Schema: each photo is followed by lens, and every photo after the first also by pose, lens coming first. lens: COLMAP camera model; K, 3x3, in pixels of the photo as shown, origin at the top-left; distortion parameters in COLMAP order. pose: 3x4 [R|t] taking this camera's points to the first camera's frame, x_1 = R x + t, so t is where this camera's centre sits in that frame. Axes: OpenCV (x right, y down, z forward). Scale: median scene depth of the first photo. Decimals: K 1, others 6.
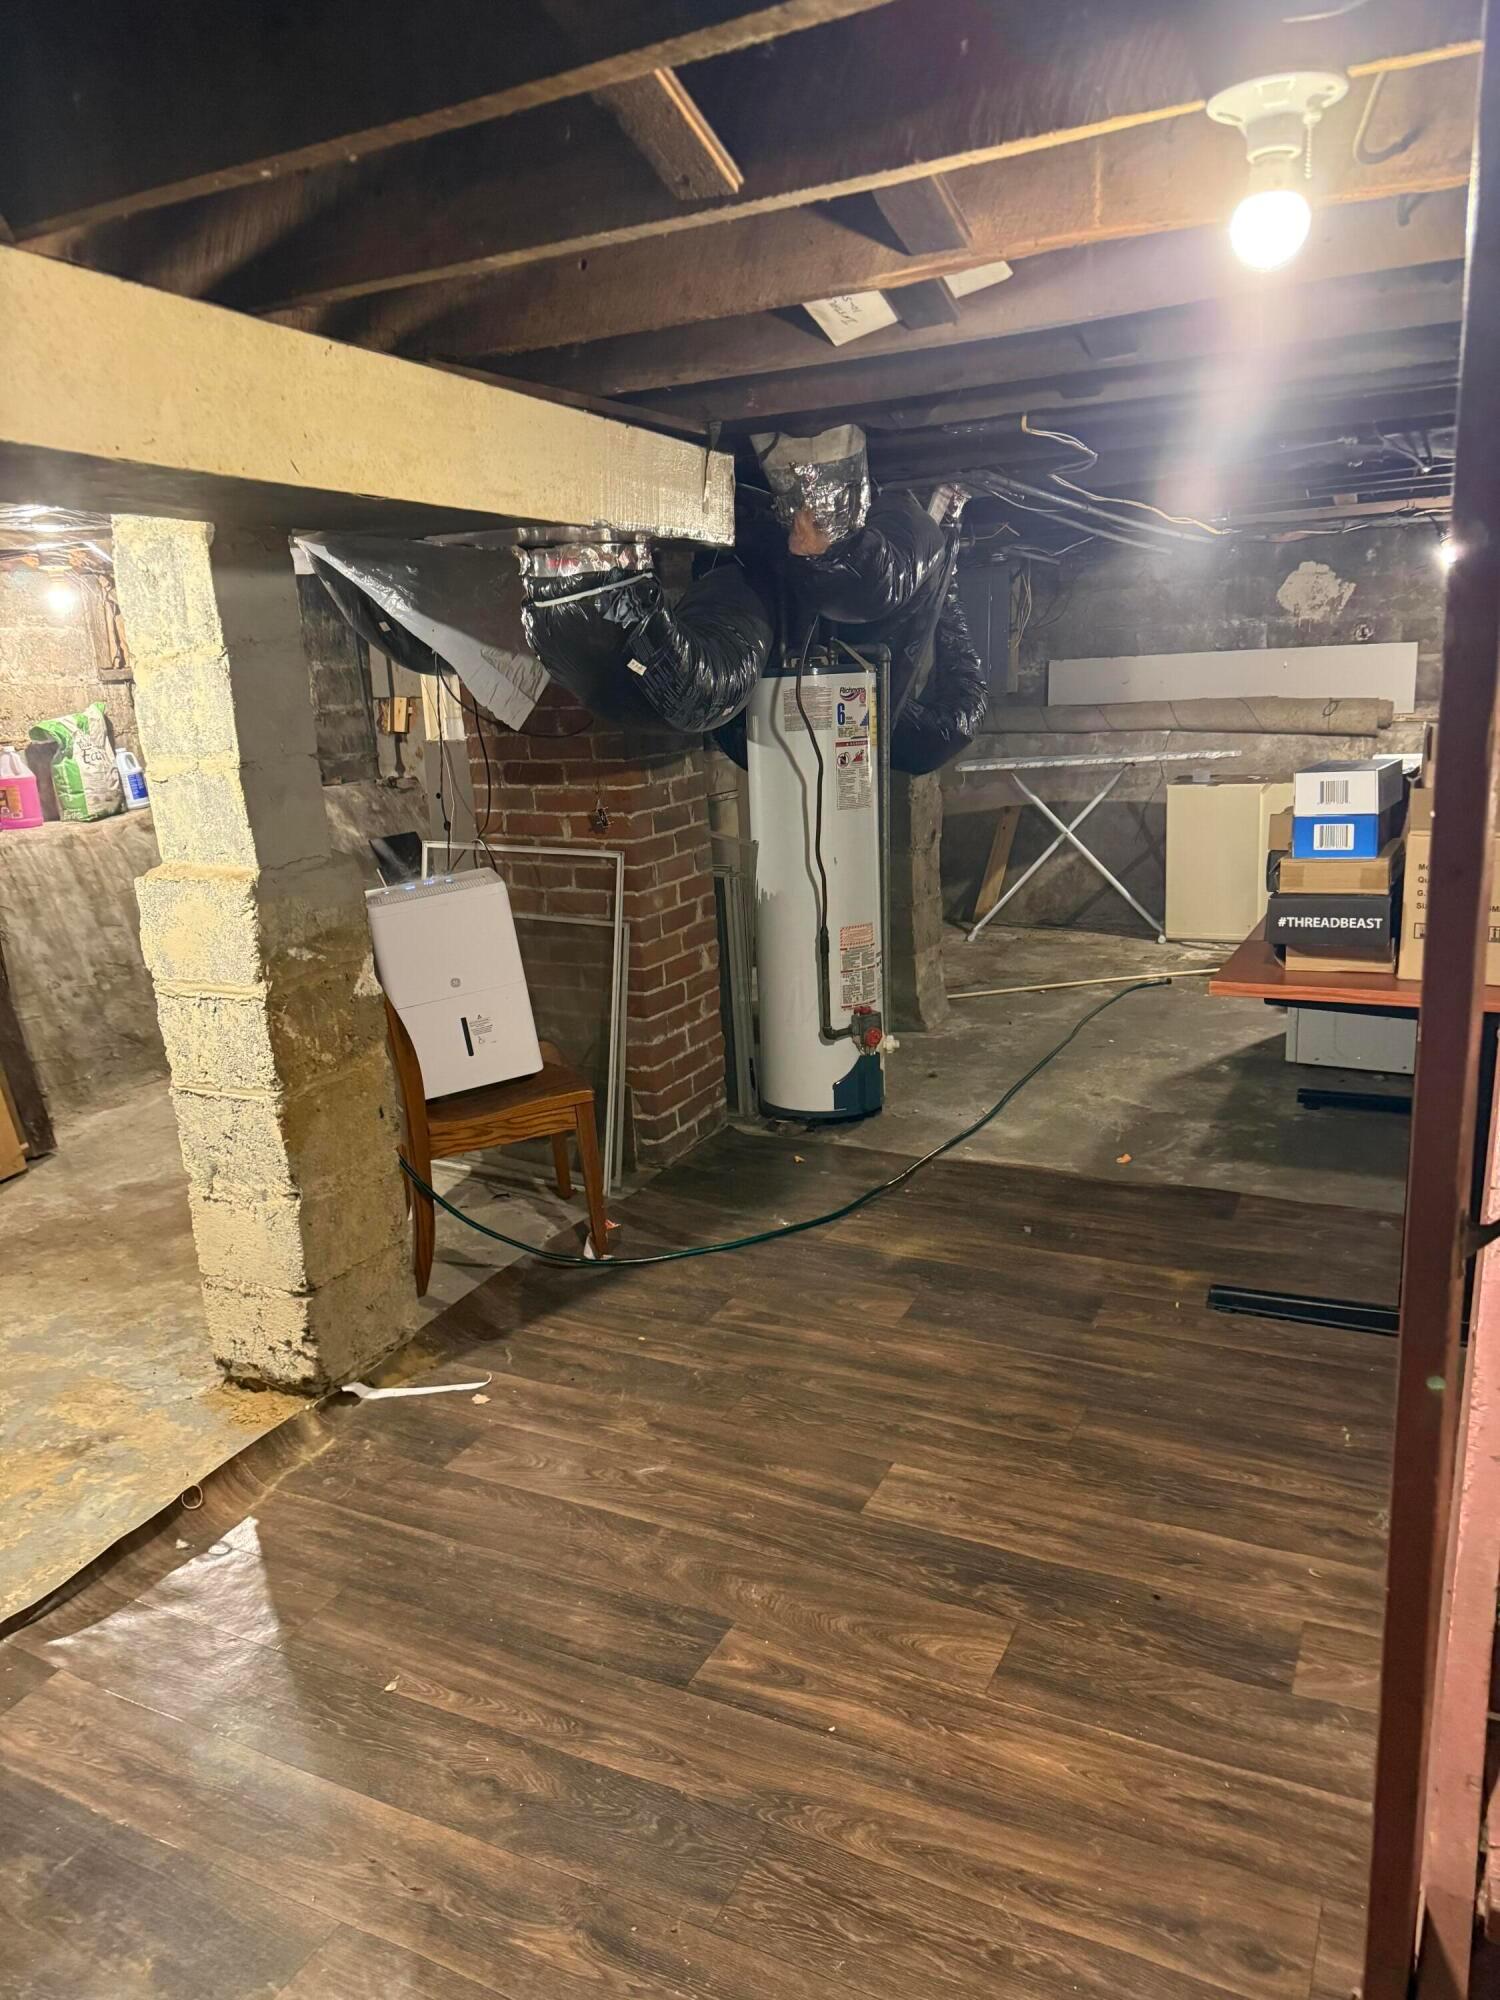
lens RADIAL K [[1411.4, 0, 748.2], [0, 1411.4, 992.9], [0, 0, 1]] dist [0.068661, -0.082361]
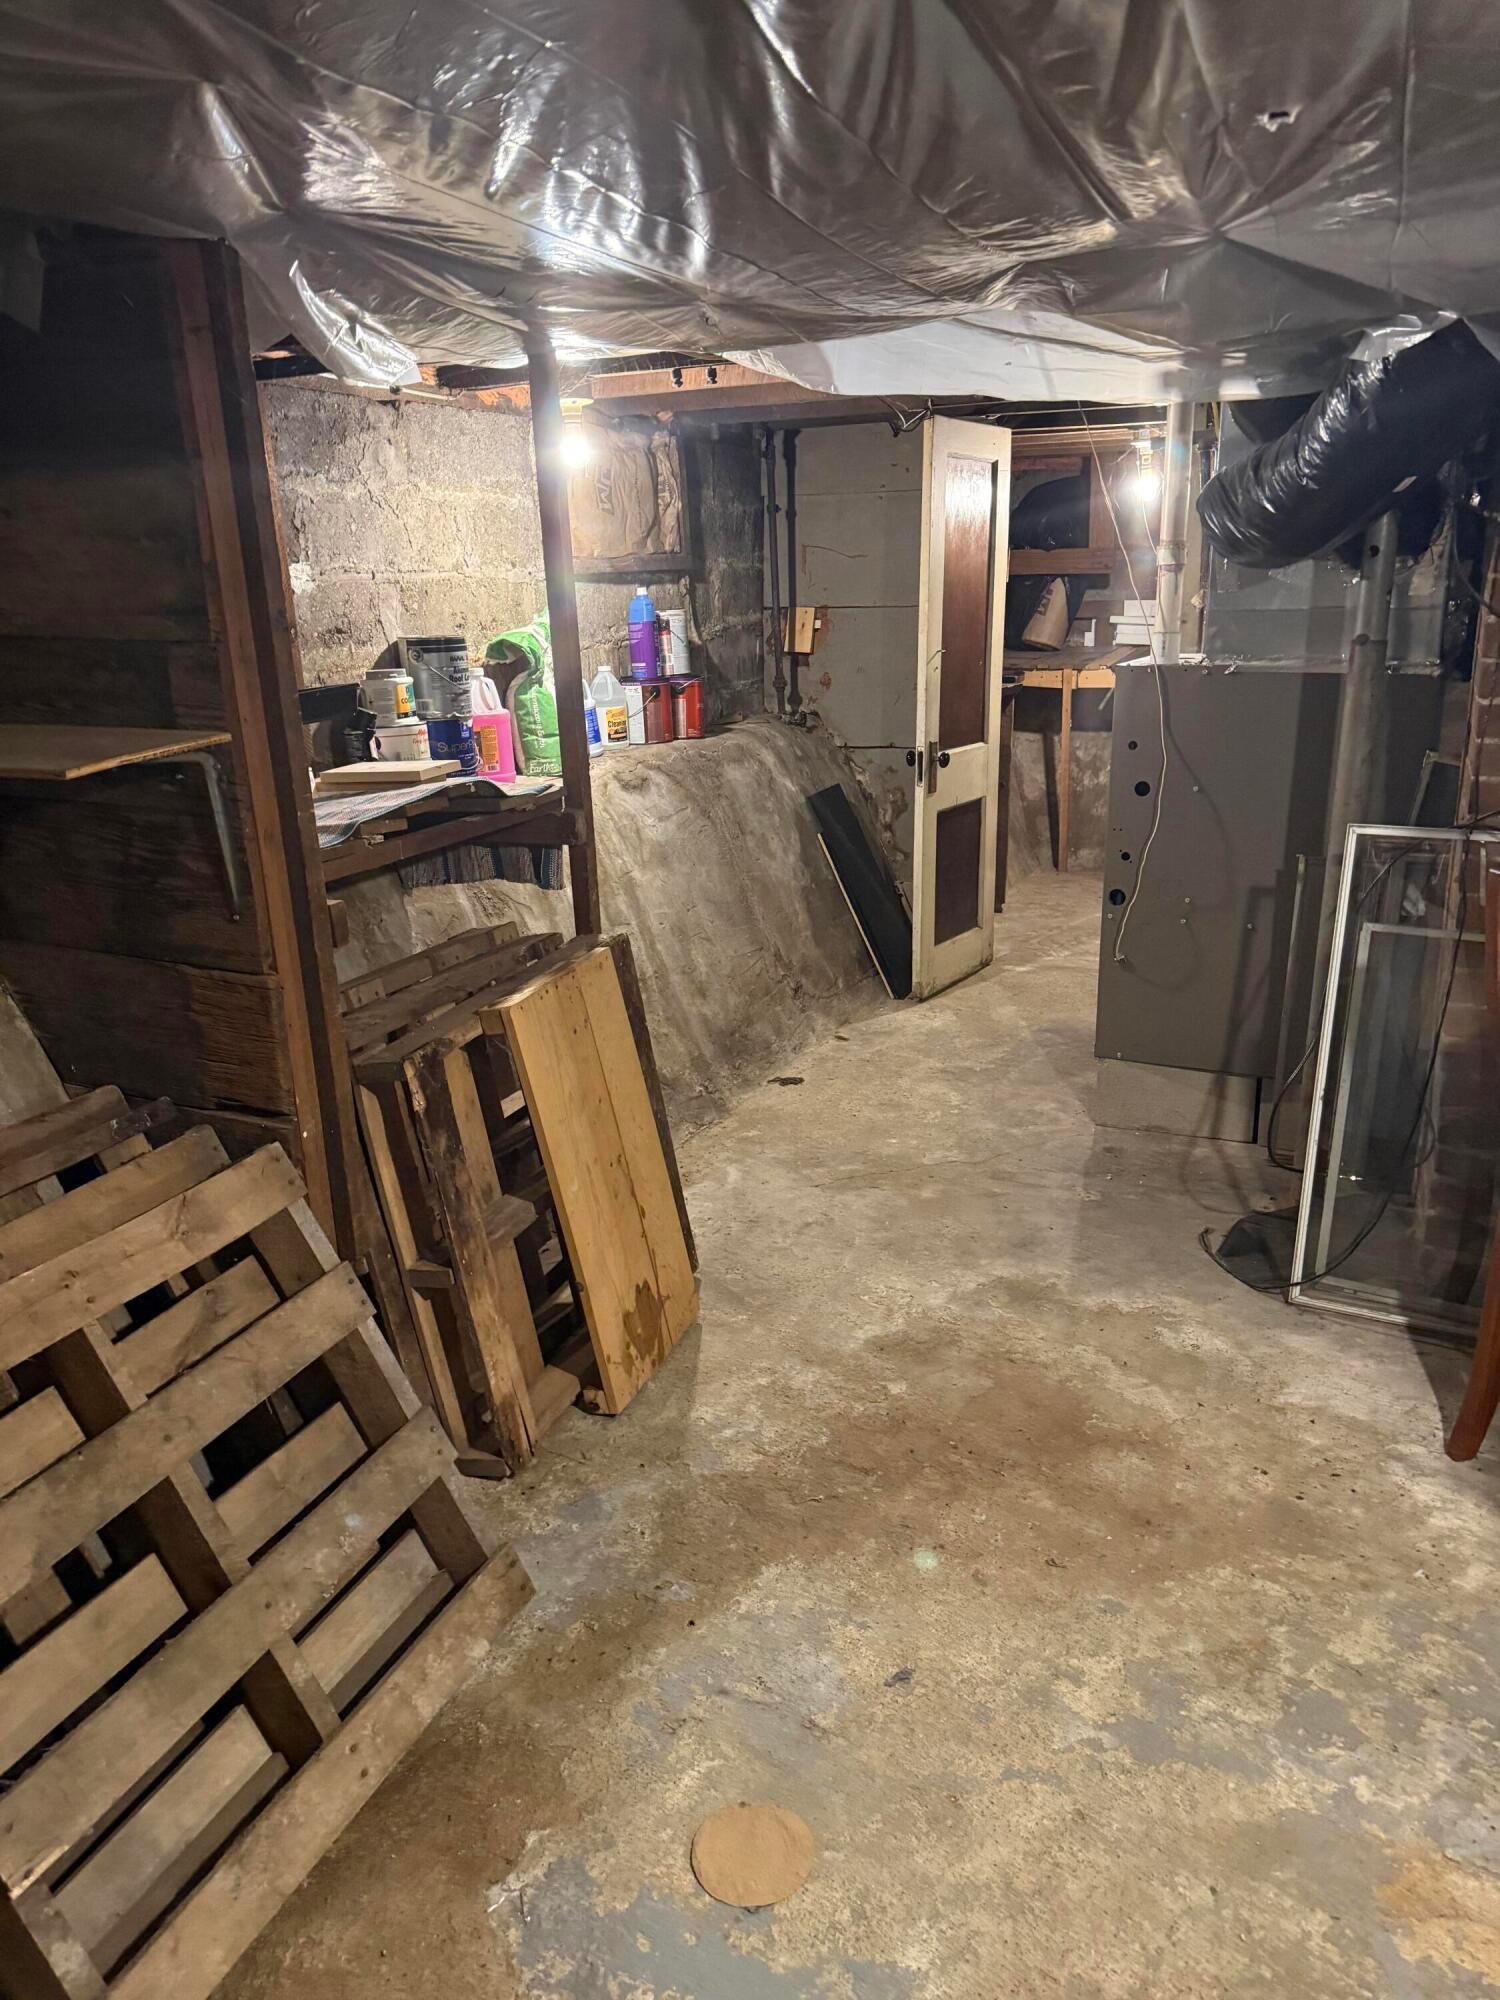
lens RADIAL K [[1411.4, 0, 787.1], [0, 1411.4, 1036.1], [0, 0, 1]] dist [0.068661, -0.082361]
pose [[0.997459, -0.002055, 0.071208, -0.434072], [-0.003572, 0.996884, 0.078805, -0.049681], [-0.071148, -0.078859, 0.994344, 0.293706]]
